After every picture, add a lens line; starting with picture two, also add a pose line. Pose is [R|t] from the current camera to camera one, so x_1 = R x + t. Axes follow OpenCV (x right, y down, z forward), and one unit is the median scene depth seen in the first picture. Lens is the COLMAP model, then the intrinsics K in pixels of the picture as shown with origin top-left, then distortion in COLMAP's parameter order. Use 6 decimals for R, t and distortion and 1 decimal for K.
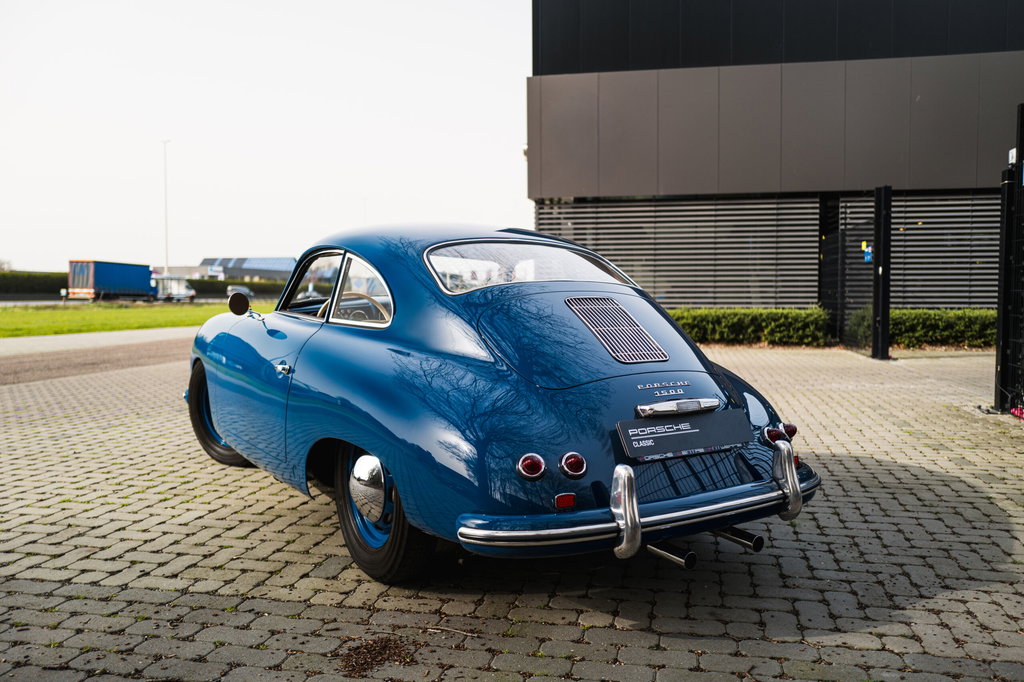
lens RADIAL K [[917.4, 0, 512.0], [0, 917.4, 341.0], [0, 0, 1]] dist [-0.043937, 0.008687]
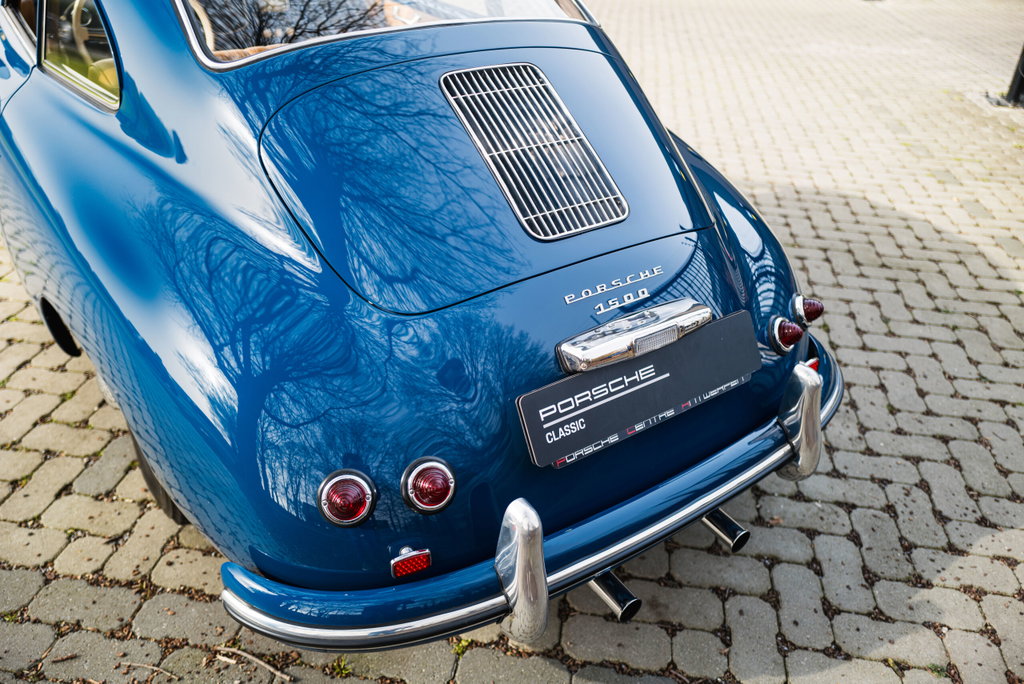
lens RADIAL K [[764.5, 0, 512.0], [0, 764.5, 342.0], [0, 0, 1]] dist [-0.037554, 0.064340]
pose [[0.998645, 0.004158, 0.051868, 0.082035], [-0.029750, 0.863440, 0.503574, -0.143952], [-0.042691, -0.504435, 0.862394, 0.594118]]
